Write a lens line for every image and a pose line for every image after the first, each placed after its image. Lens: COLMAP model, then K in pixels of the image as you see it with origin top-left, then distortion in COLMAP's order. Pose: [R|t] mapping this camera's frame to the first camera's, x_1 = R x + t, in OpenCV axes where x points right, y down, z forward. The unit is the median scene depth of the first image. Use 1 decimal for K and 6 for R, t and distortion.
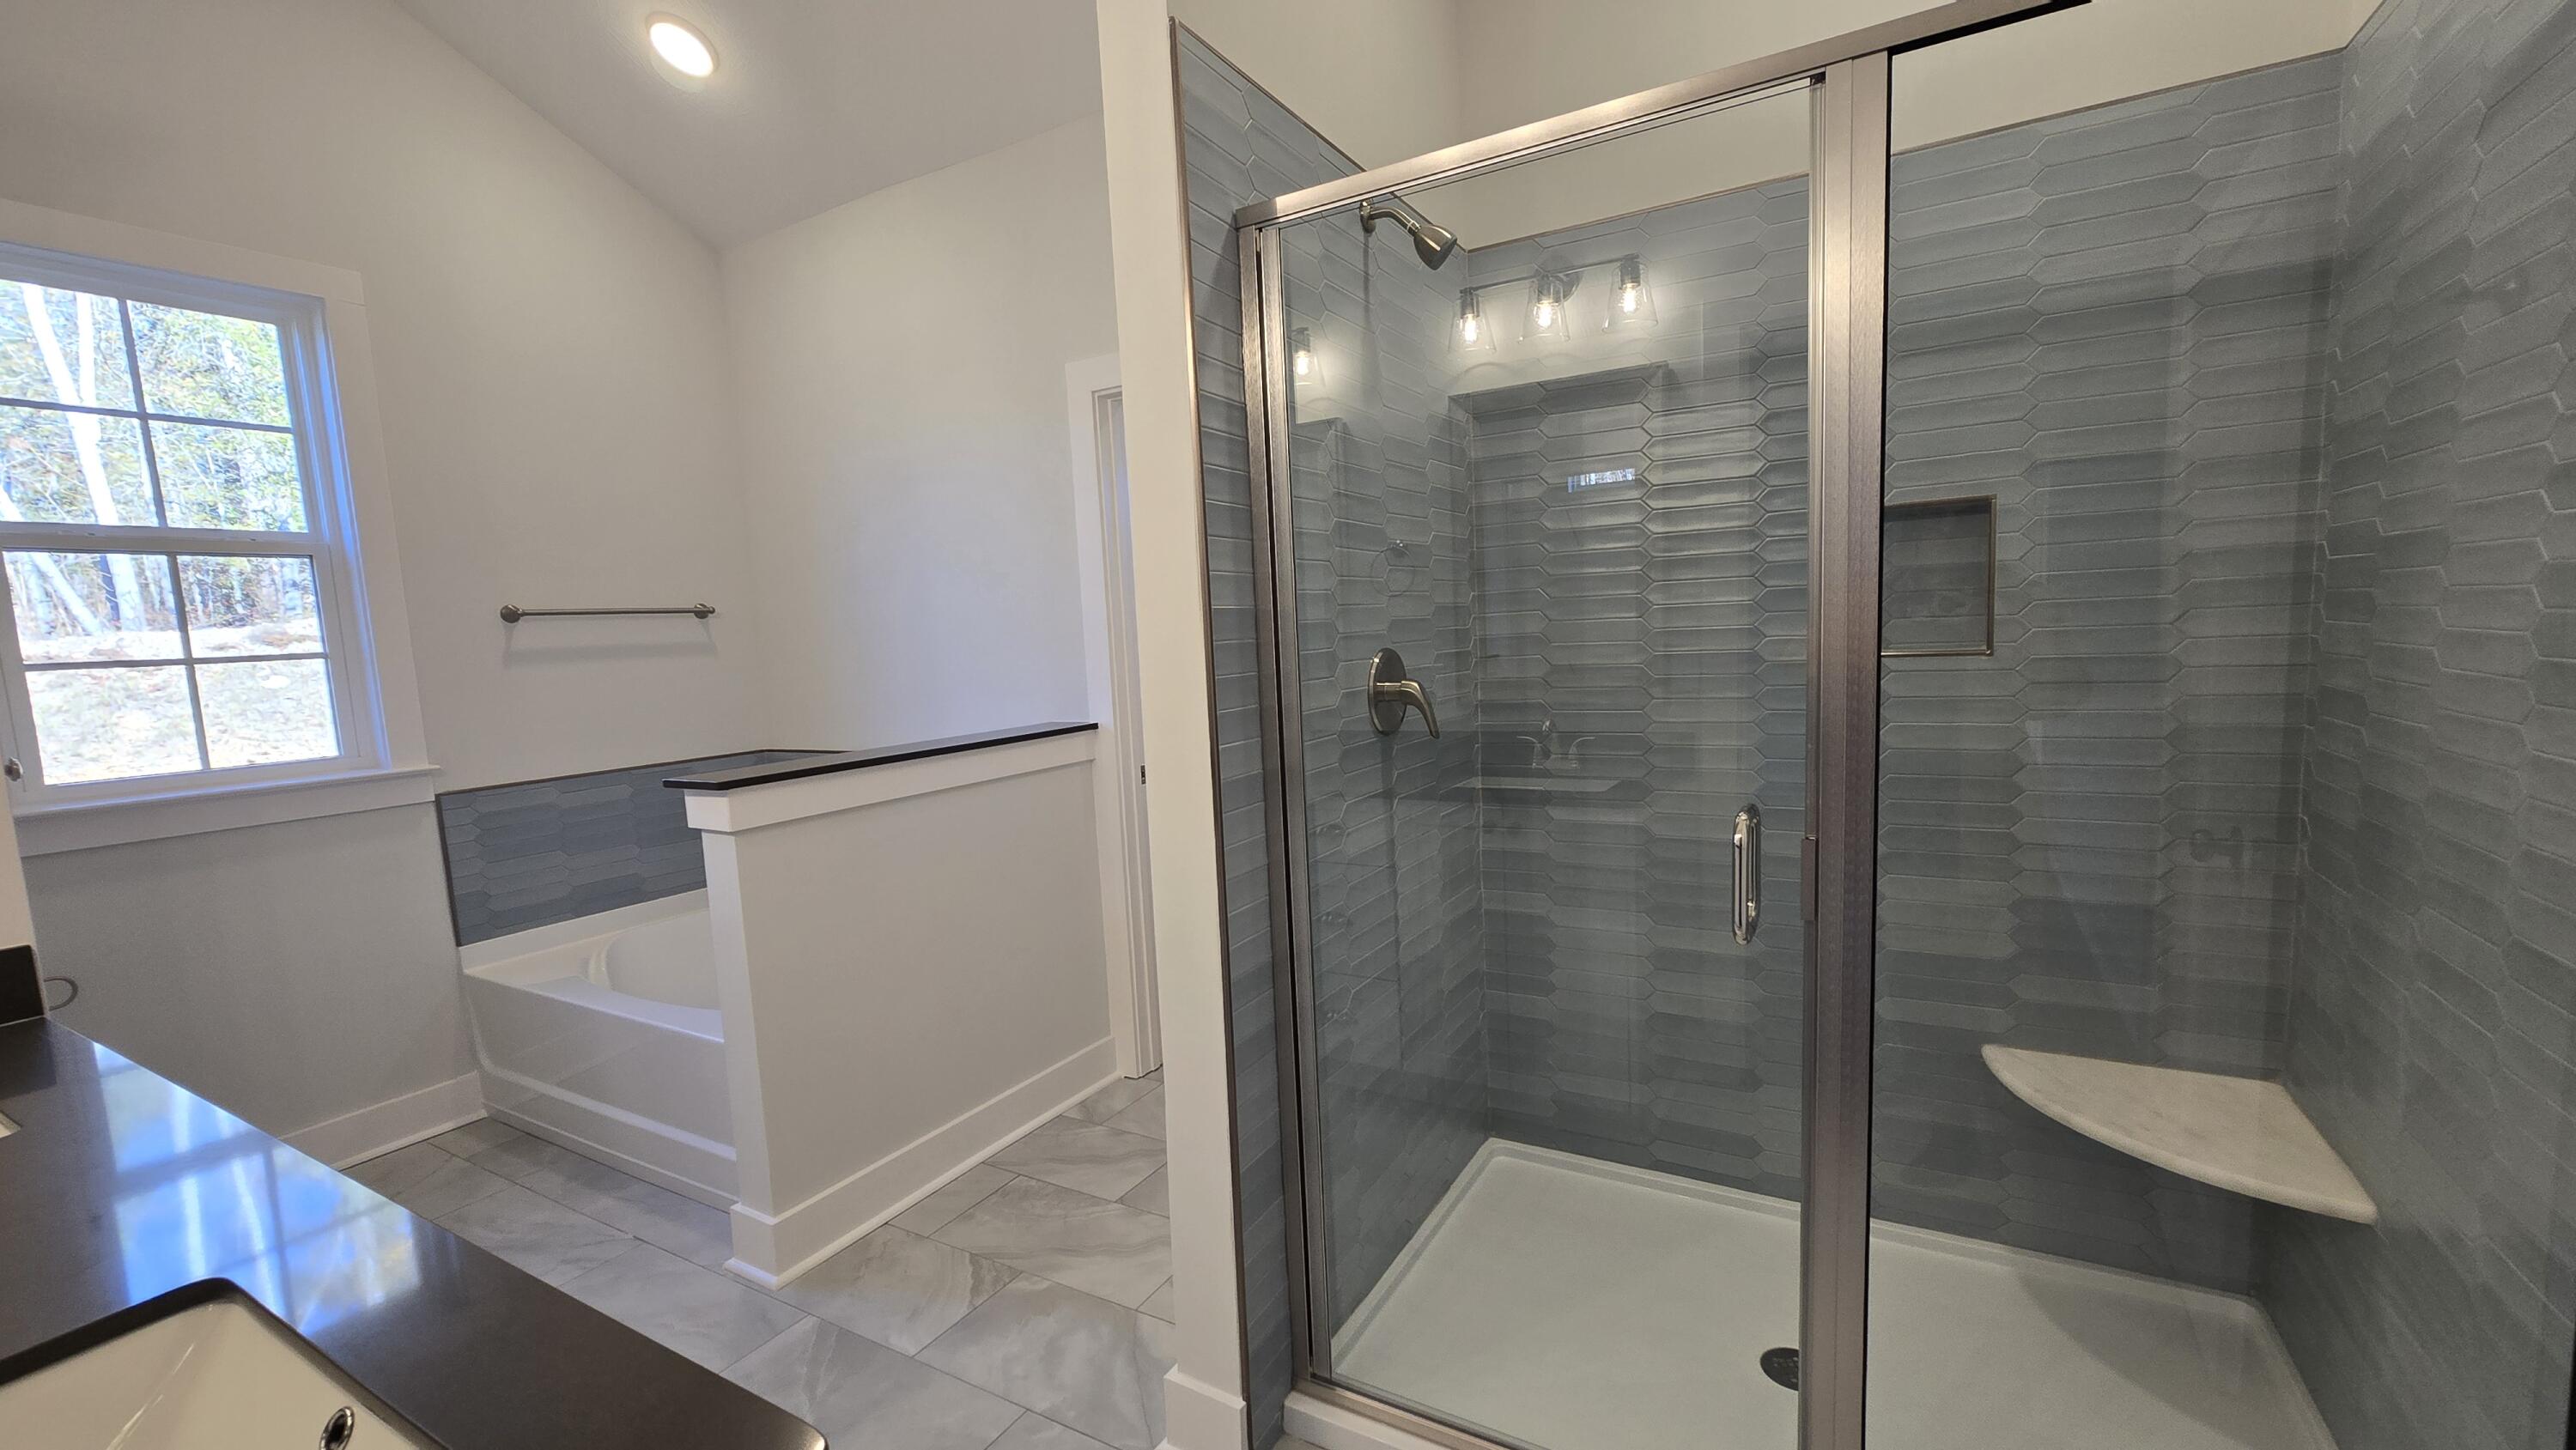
lens RADIAL K [[1066.7, 0, 1288.2], [0, 1066.7, 736.0], [0, 0, 1]] dist [0.004976, 0.000731]
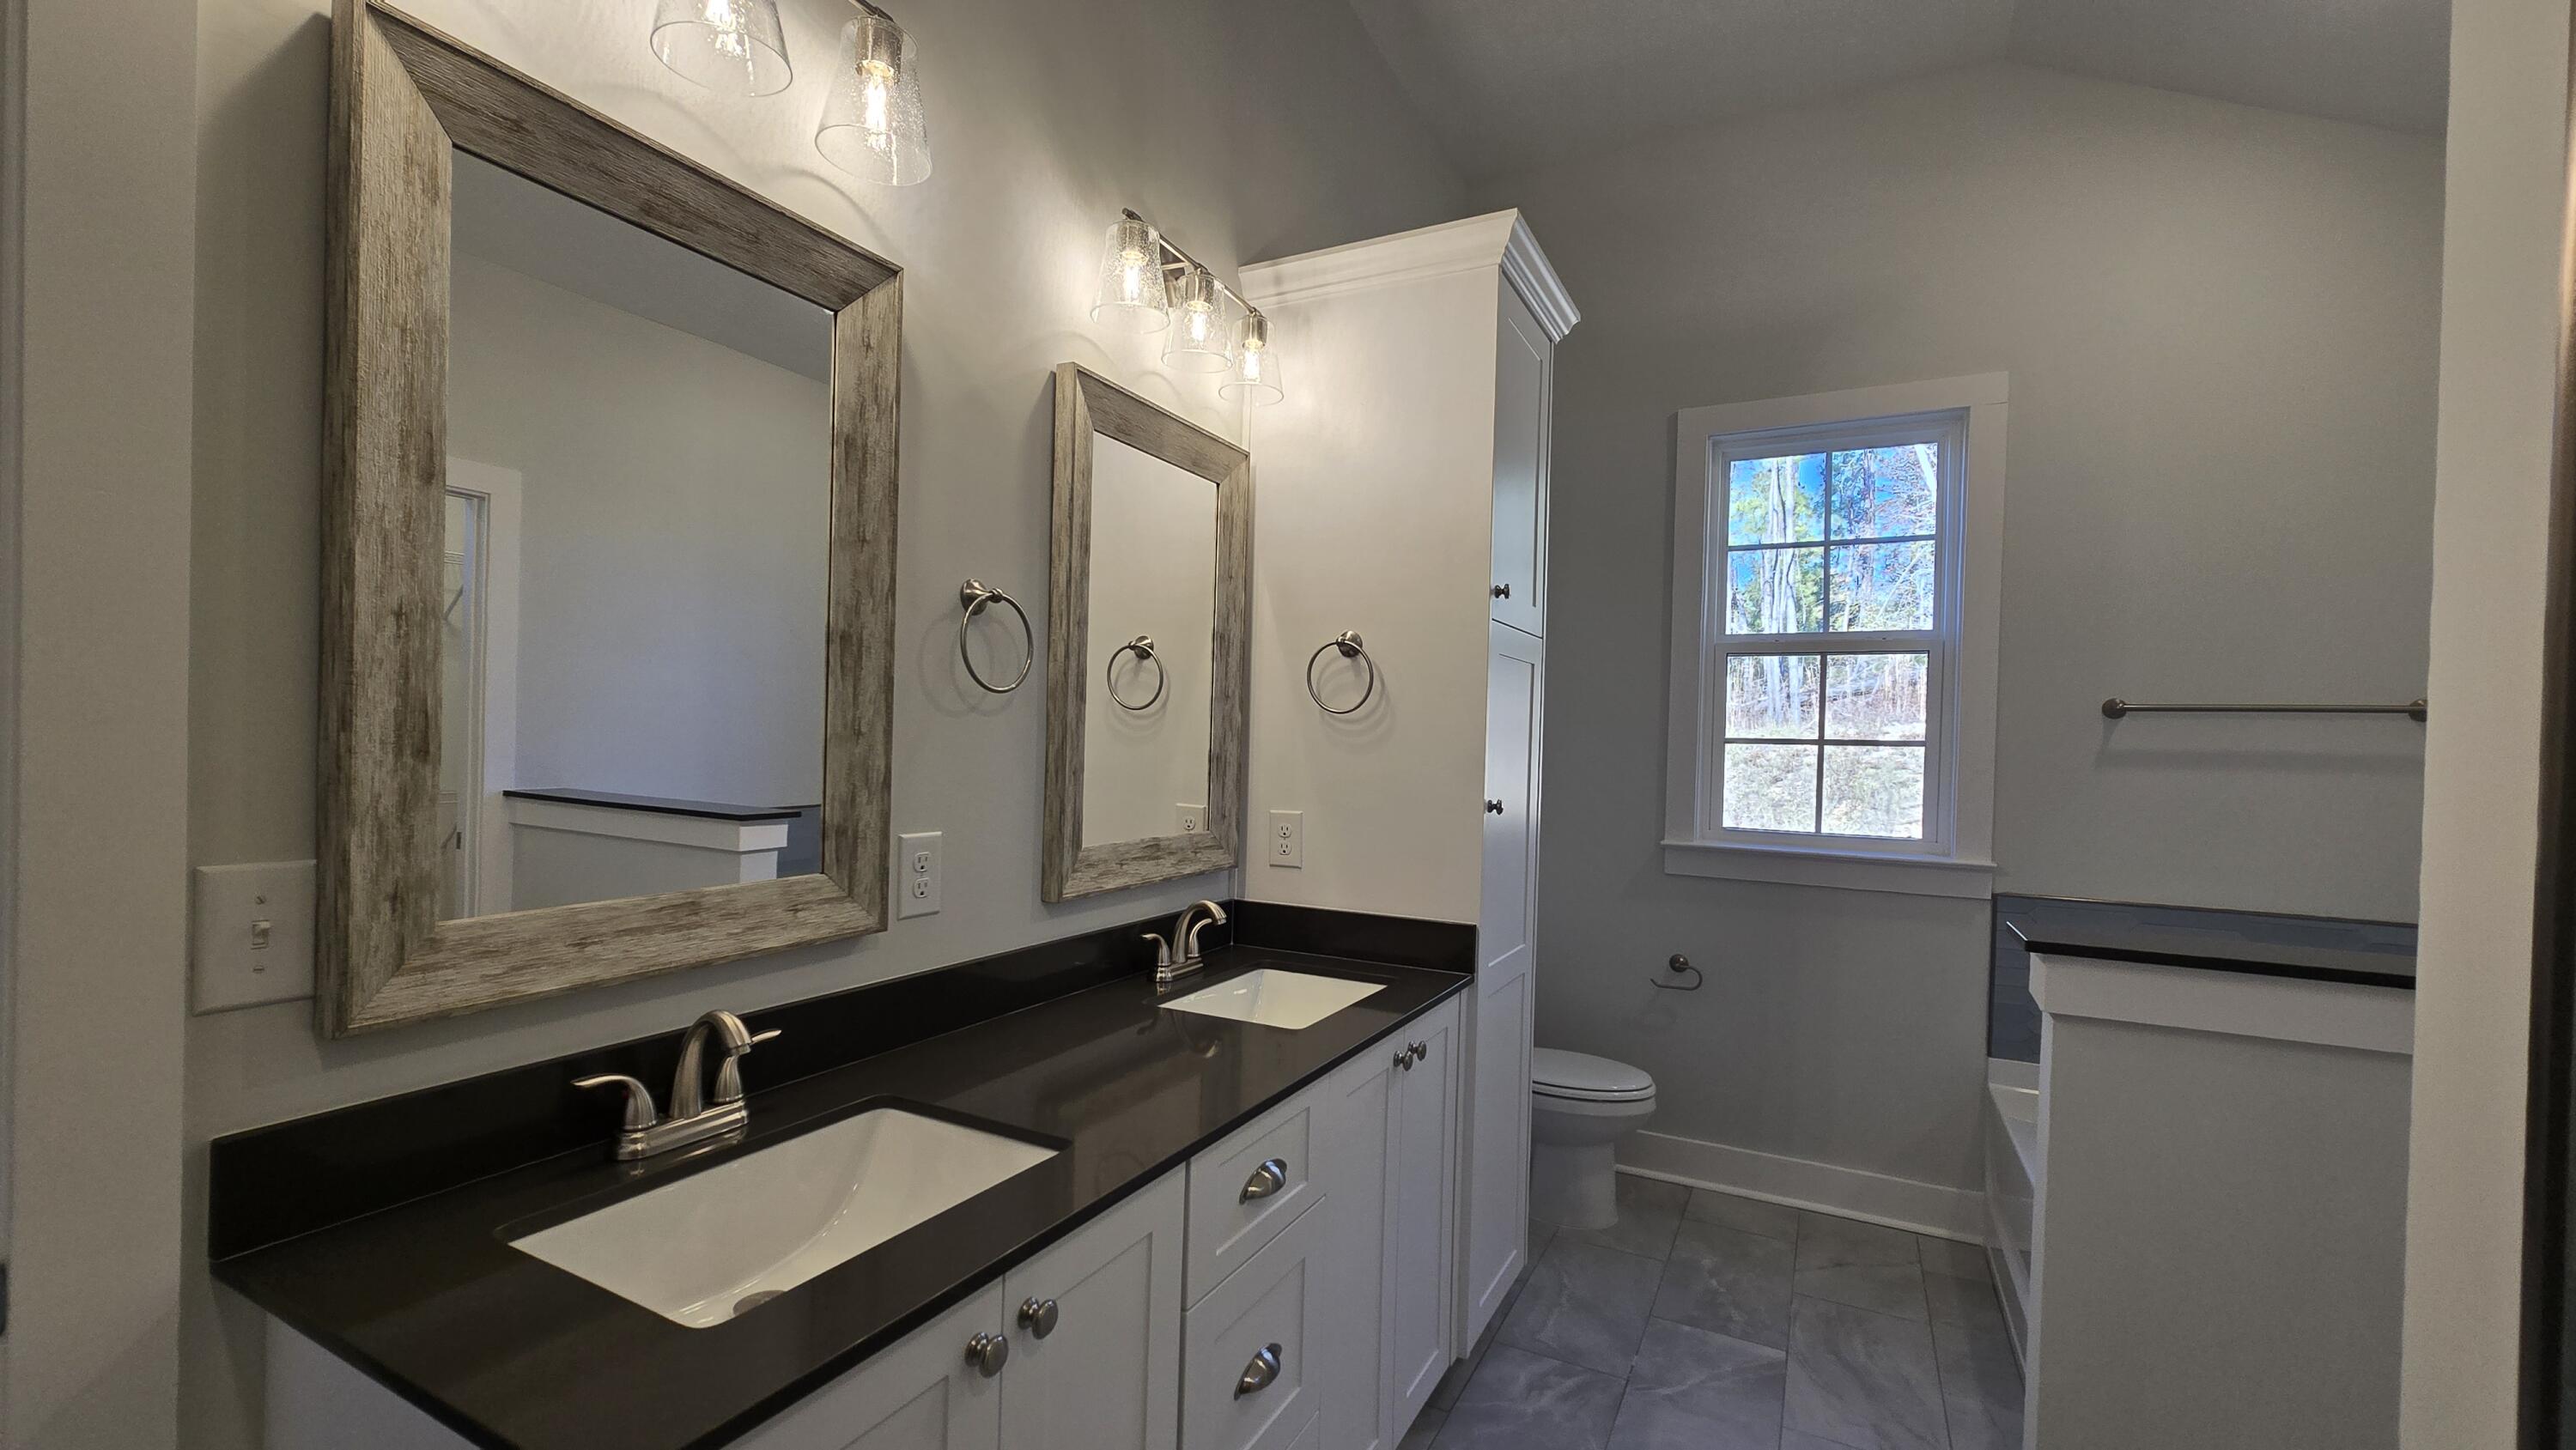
lens RADIAL K [[1066.7, 0, 1287.2], [0, 1066.7, 744.1], [0, 0, 1]] dist [0.004976, 0.000731]
pose [[0.047873, 0.054061, -0.997389, 0.130789], [-0.132159, 0.990098, 0.047322, -0.041555], [0.990072, 0.129549, 0.054543, 0.314090]]
